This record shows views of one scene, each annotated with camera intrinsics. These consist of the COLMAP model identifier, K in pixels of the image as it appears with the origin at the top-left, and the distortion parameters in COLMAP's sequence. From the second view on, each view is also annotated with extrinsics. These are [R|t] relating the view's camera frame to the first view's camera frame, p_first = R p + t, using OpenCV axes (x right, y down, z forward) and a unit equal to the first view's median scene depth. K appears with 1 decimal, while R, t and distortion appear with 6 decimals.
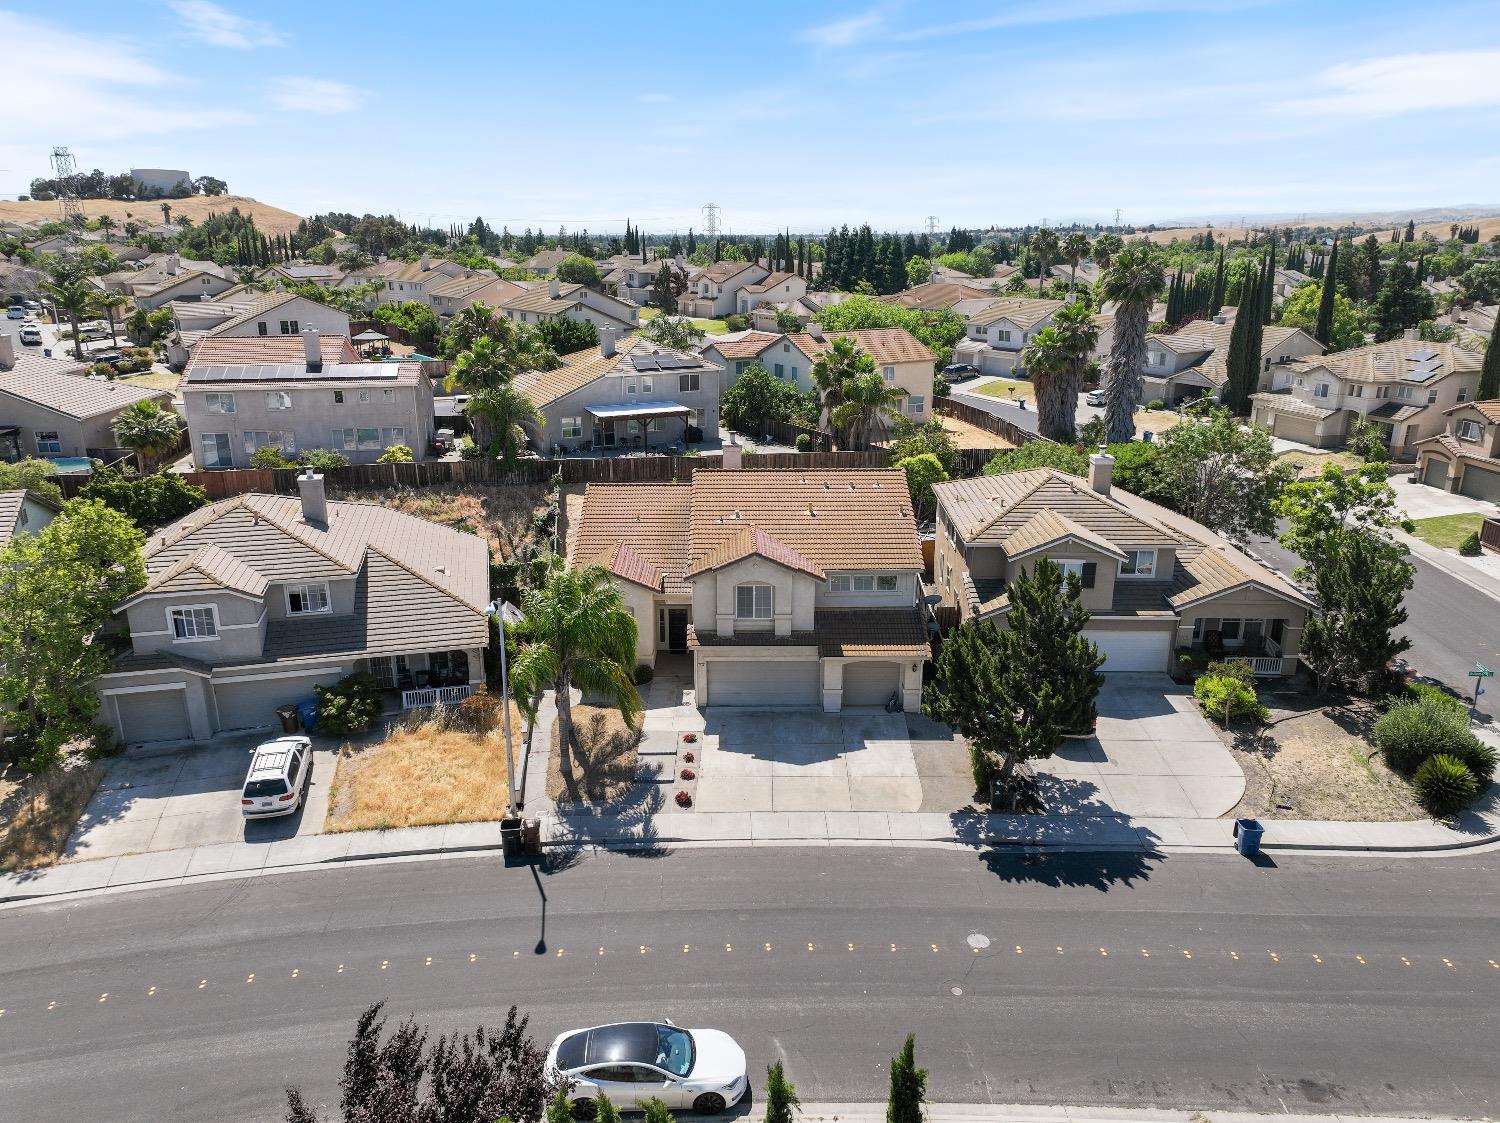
lens RADIAL K [[1054.0, 0, 750.0], [0, 1054.0, 561.5], [0, 0, 1]] dist [0.004129, 0.009150]
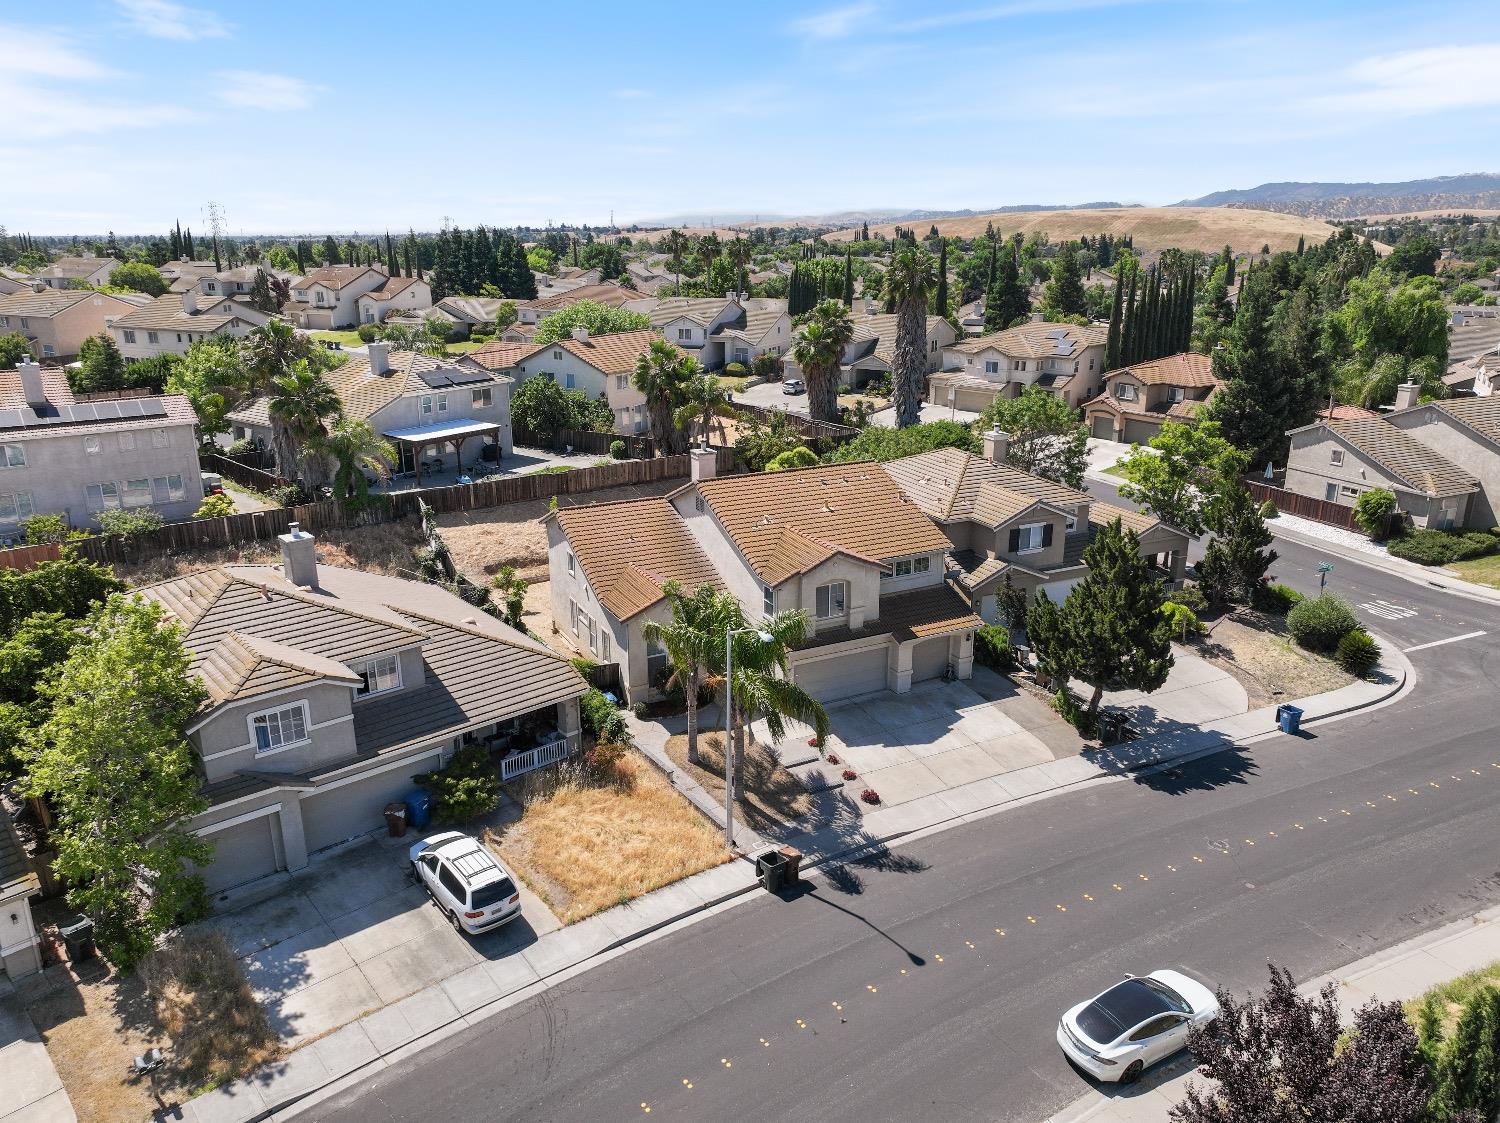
lens RADIAL K [[1054.0, 0, 750.0], [0, 1054.0, 561.5], [0, 0, 1]] dist [0.004129, 0.009150]
pose [[0.895195, -0.136474, 0.424266, -0.473157], [0.136563, 0.990166, 0.030363, -0.038670], [-0.424237, 0.030758, 0.905029, 0.102337]]
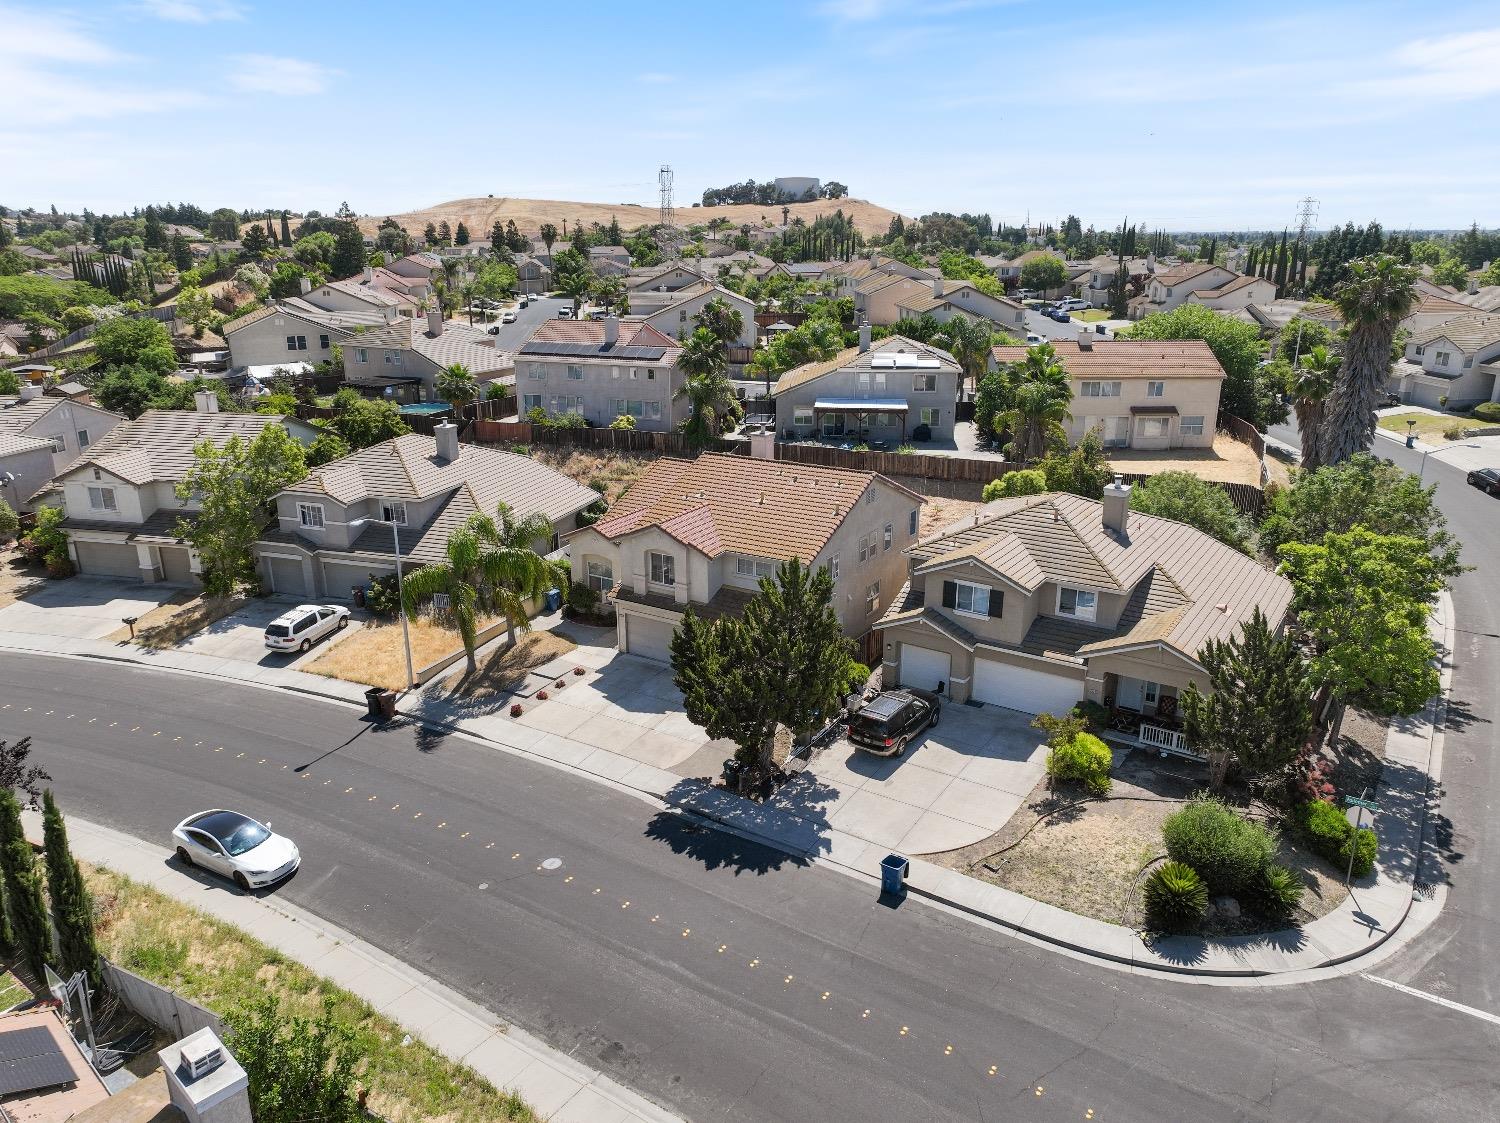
lens RADIAL K [[1054.0, 0, 750.0], [0, 1054.0, 561.5], [0, 0, 1]] dist [0.004129, 0.009150]
pose [[0.846212, 0.156923, -0.509216, 0.628044], [-0.155743, 0.986760, 0.045273, -0.033198], [0.509578, 0.040996, 0.859447, 0.075469]]
